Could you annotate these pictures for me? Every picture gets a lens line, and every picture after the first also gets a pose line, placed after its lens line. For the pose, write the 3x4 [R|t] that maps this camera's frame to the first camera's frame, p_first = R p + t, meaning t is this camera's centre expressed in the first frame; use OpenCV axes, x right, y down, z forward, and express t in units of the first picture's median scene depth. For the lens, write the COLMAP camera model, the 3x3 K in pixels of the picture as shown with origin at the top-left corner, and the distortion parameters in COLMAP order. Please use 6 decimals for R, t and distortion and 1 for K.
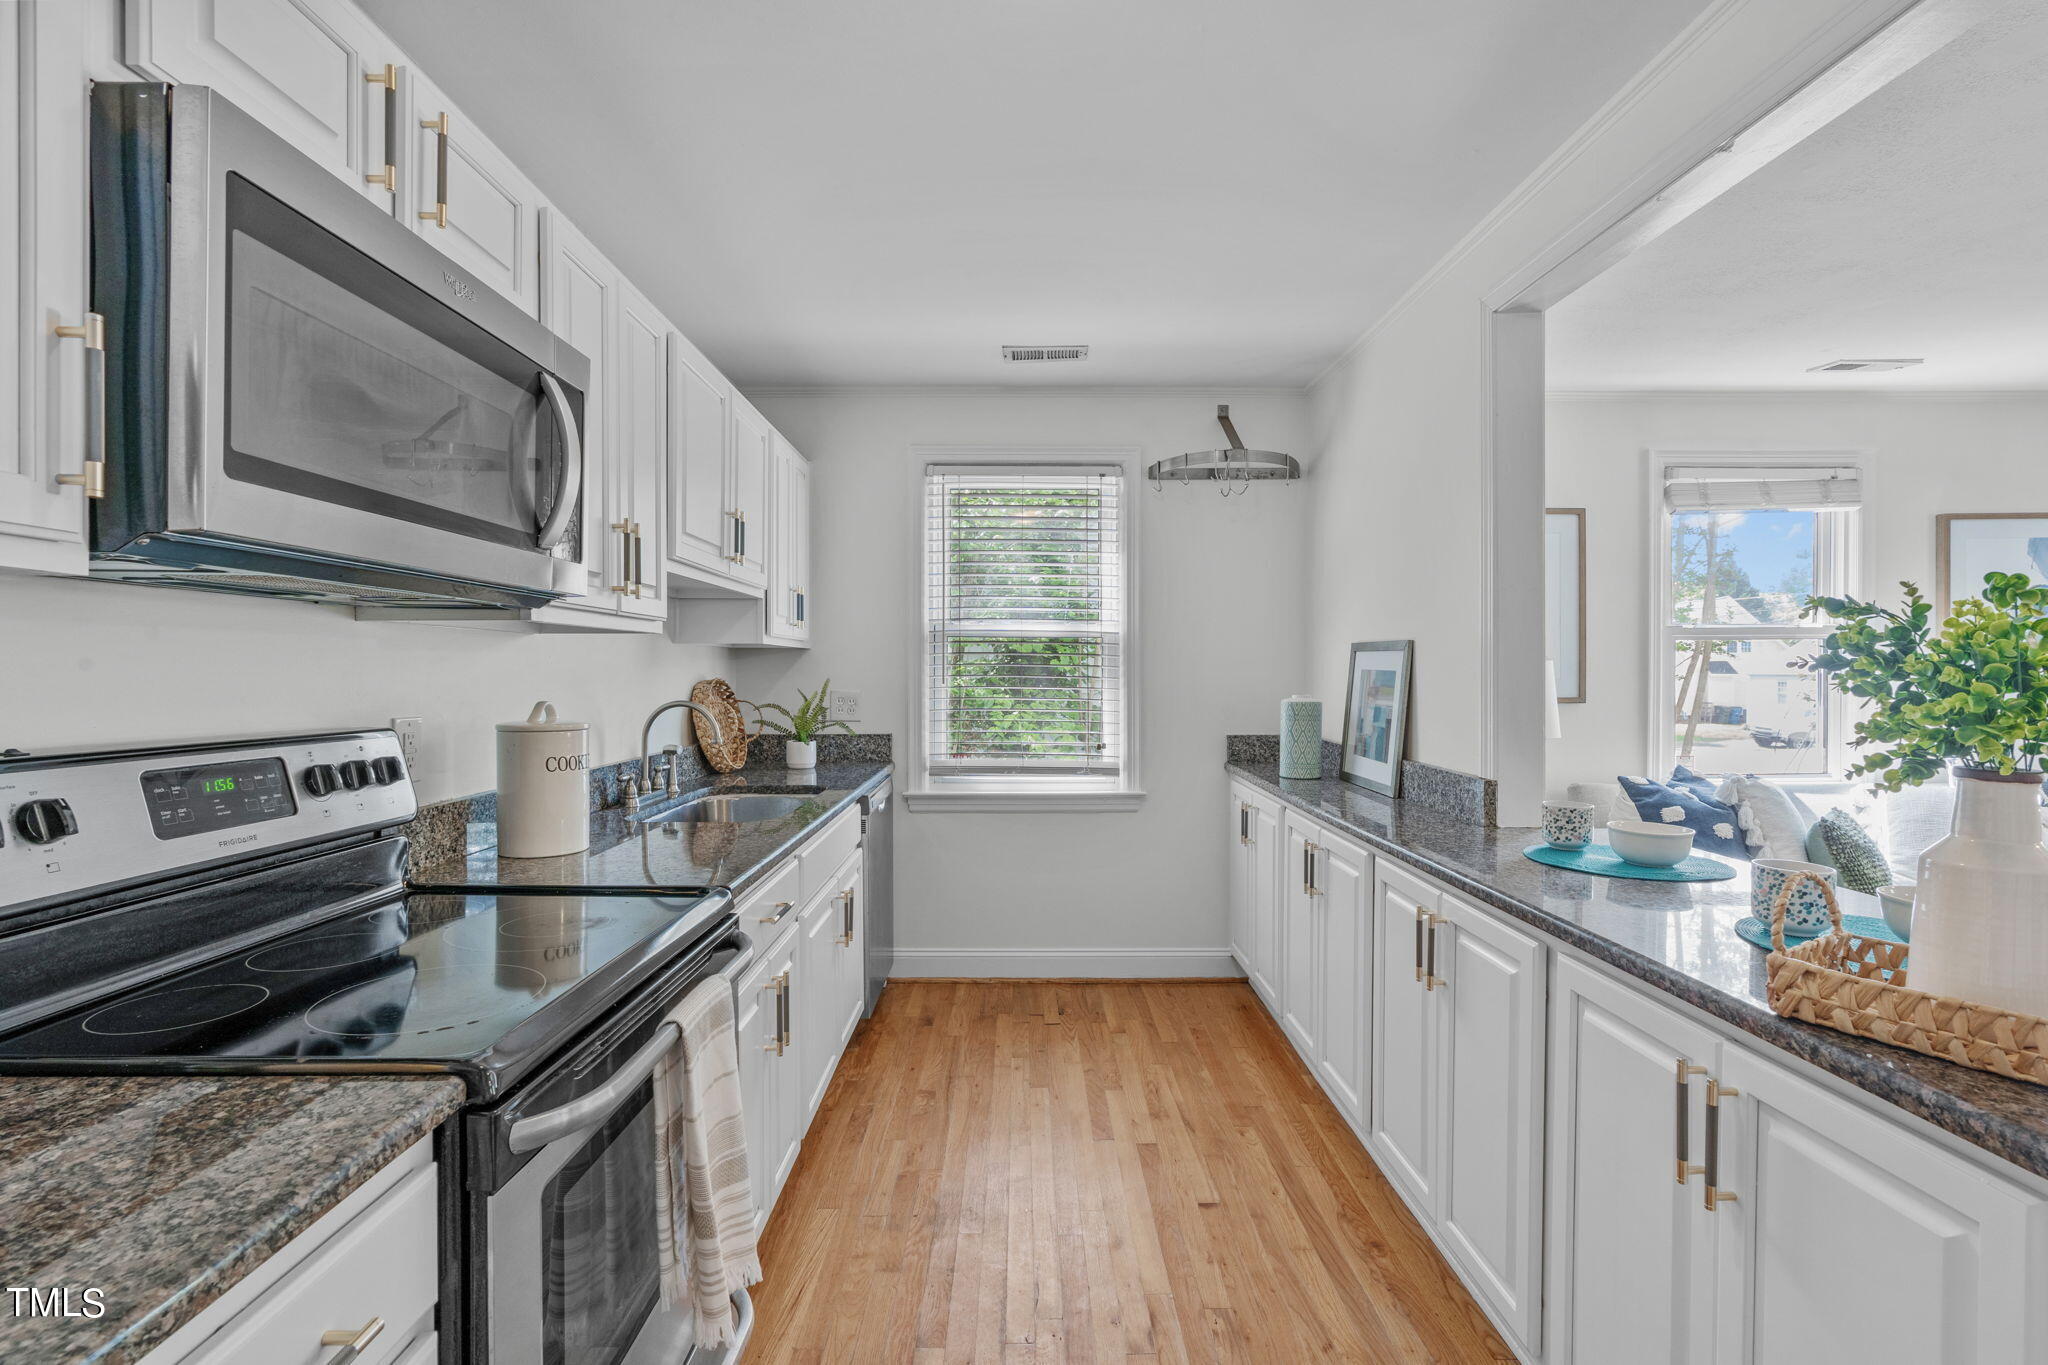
lens RADIAL K [[937.2, 0, 1031.9], [0, 937.2, 679.9], [0, 0, 1]] dist [-0.007199, 0.000977]
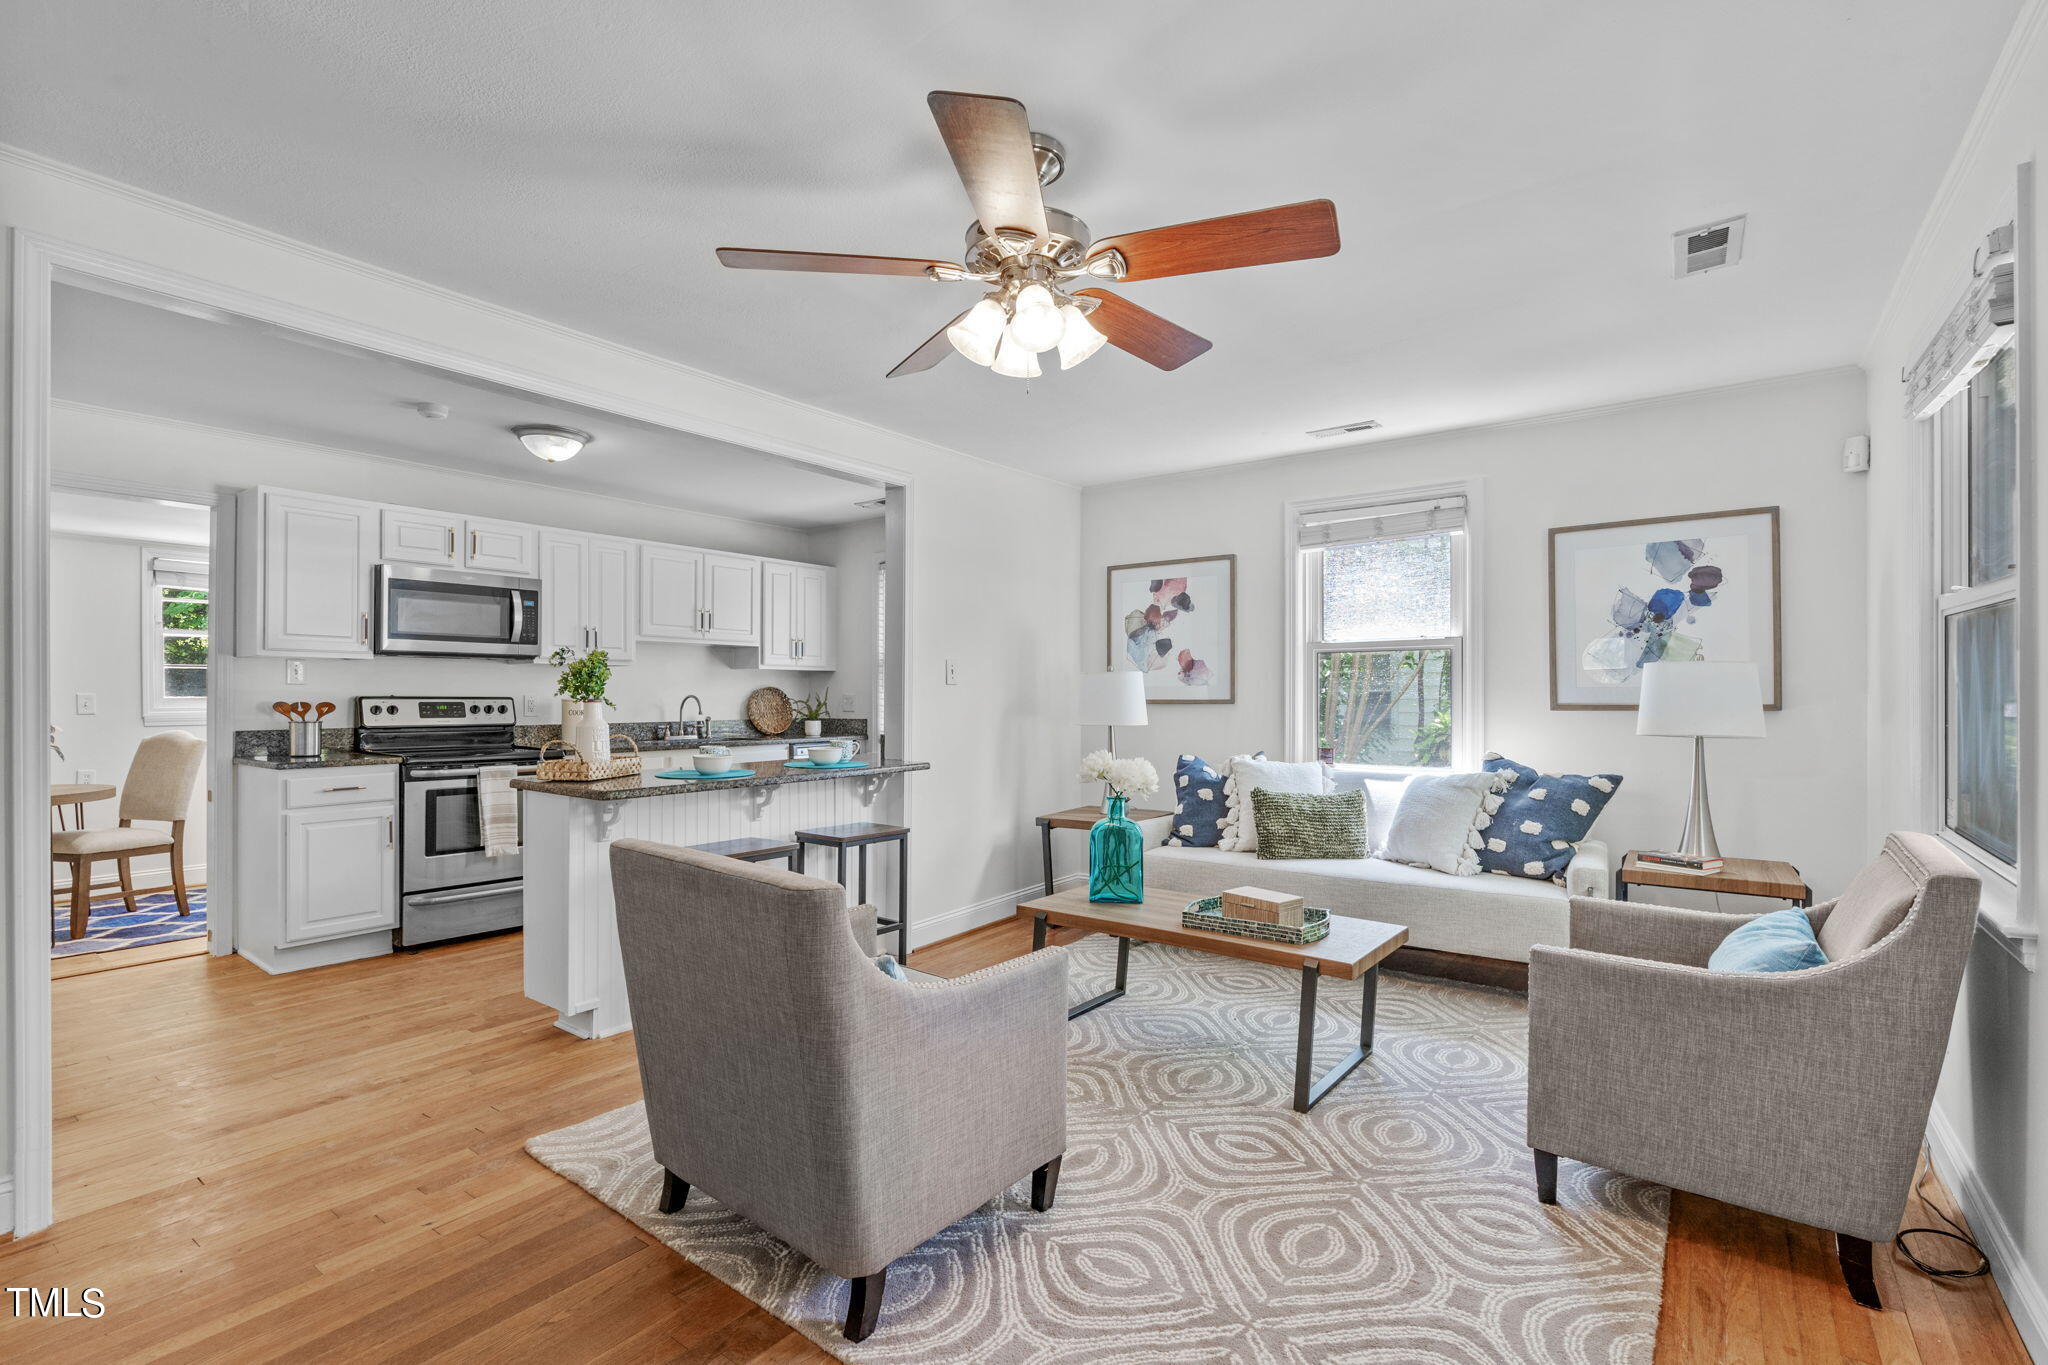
lens RADIAL K [[937.2, 0, 1015.4], [0, 937.2, 693.3], [0, 0, 1]] dist [-0.007199, 0.000977]
pose [[0.794932, -0.001017, -0.606698, 1.262587], [-0.005778, 0.999941, -0.009246, 0.027304], [0.606672, 0.010855, 0.794878, -0.247398]]
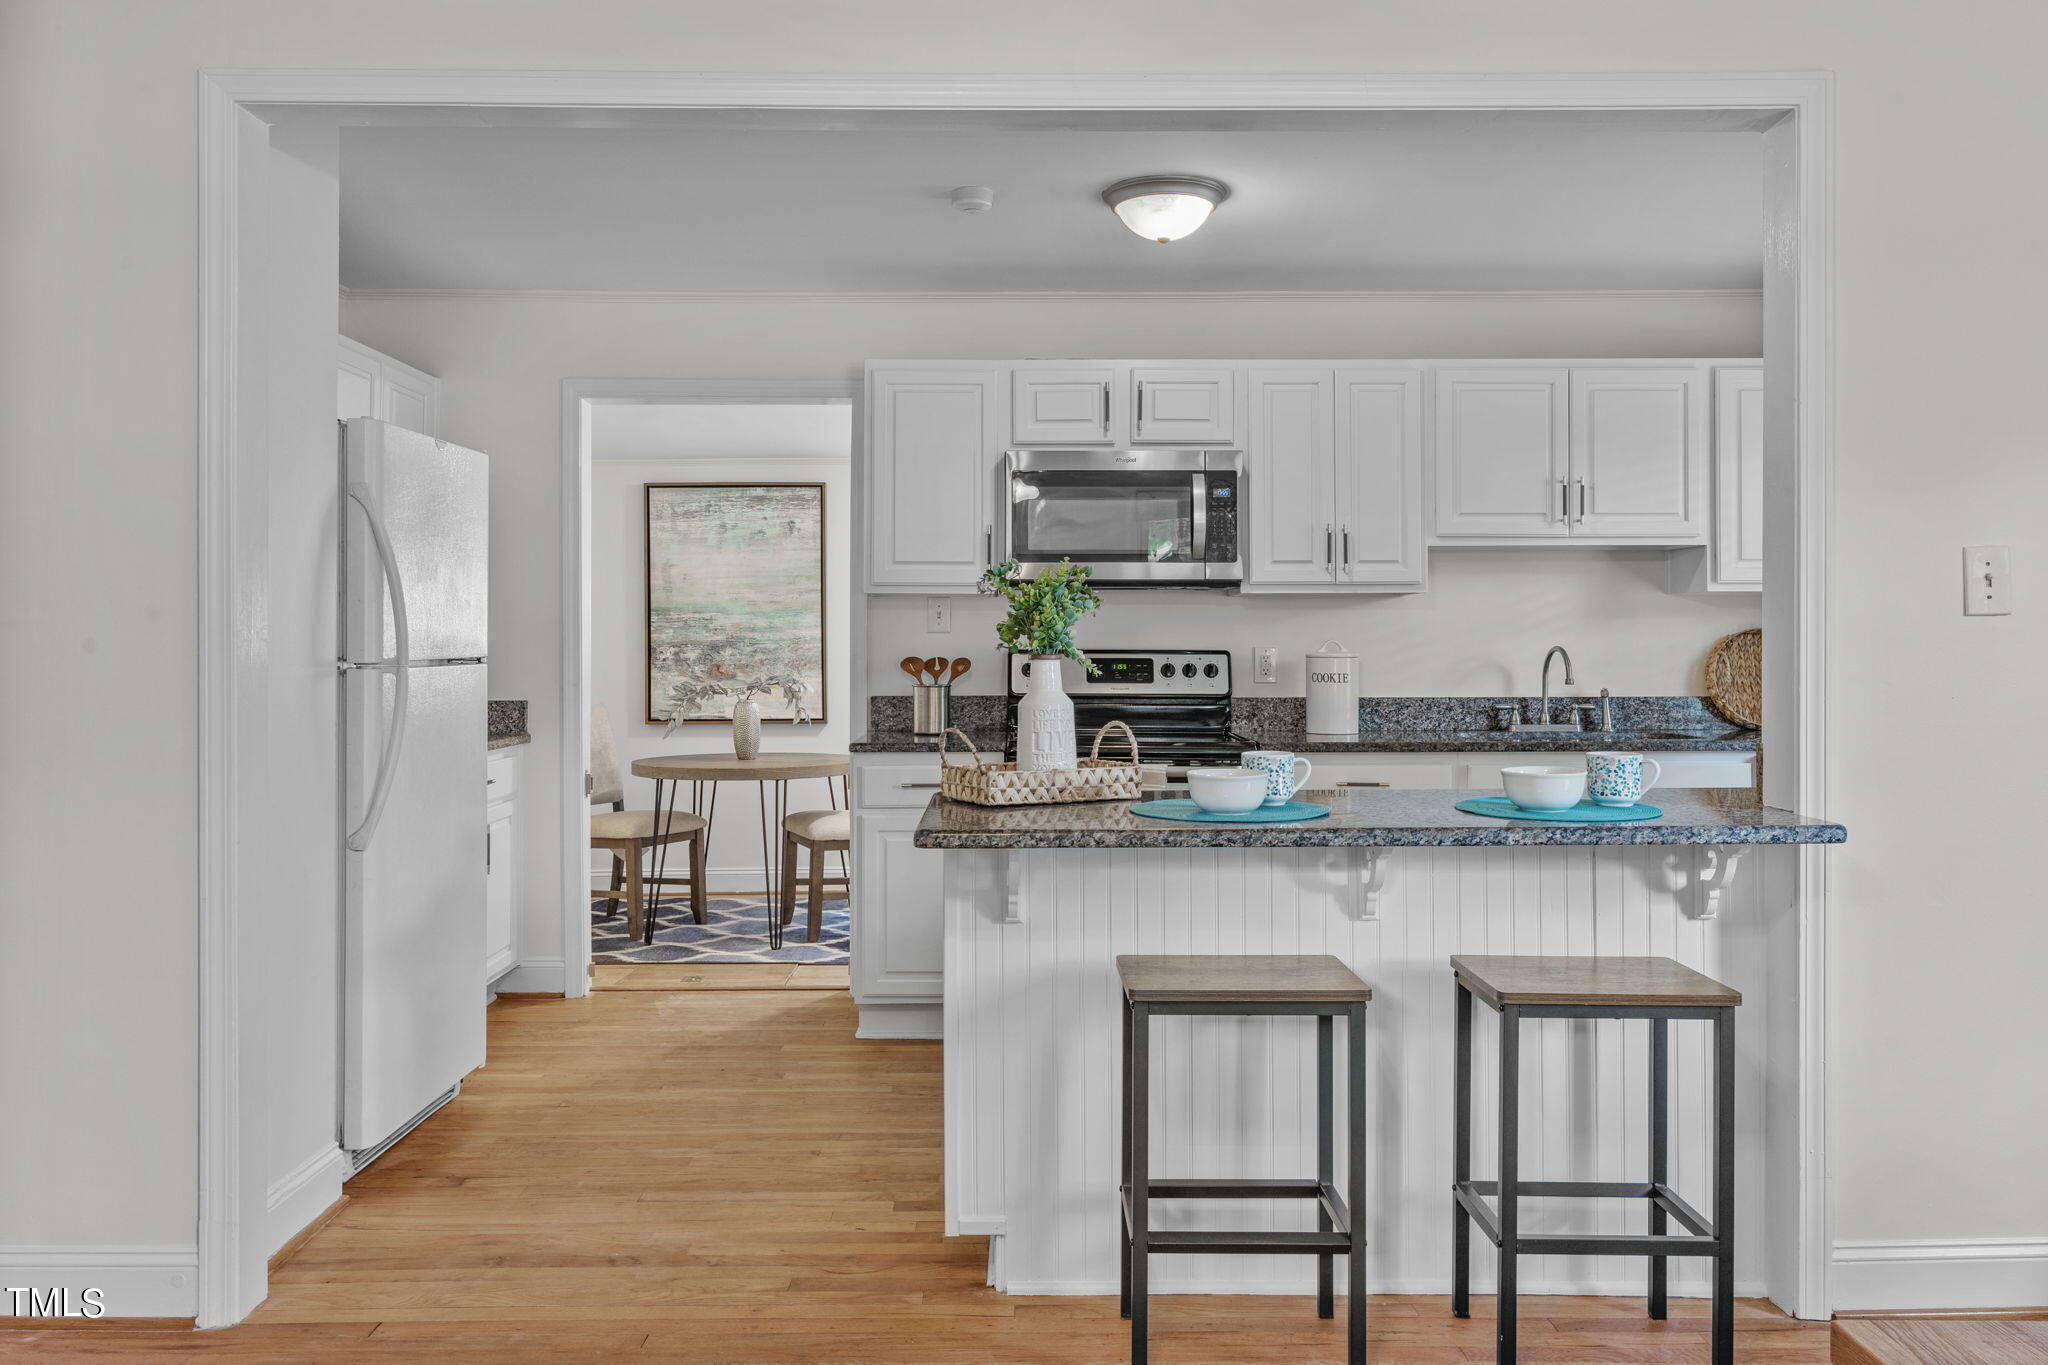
lens RADIAL K [[1491.9, 0, 1016.6], [0, 1491.9, 630.2], [0, 0, 1]] dist [-0.002112, 0.004076]
pose [[-0.005908, -0.011983, -0.999911, 1.156757], [-0.007781, 0.999898, -0.011937, 0.023219], [0.999952, 0.007710, -0.006000, 0.268850]]
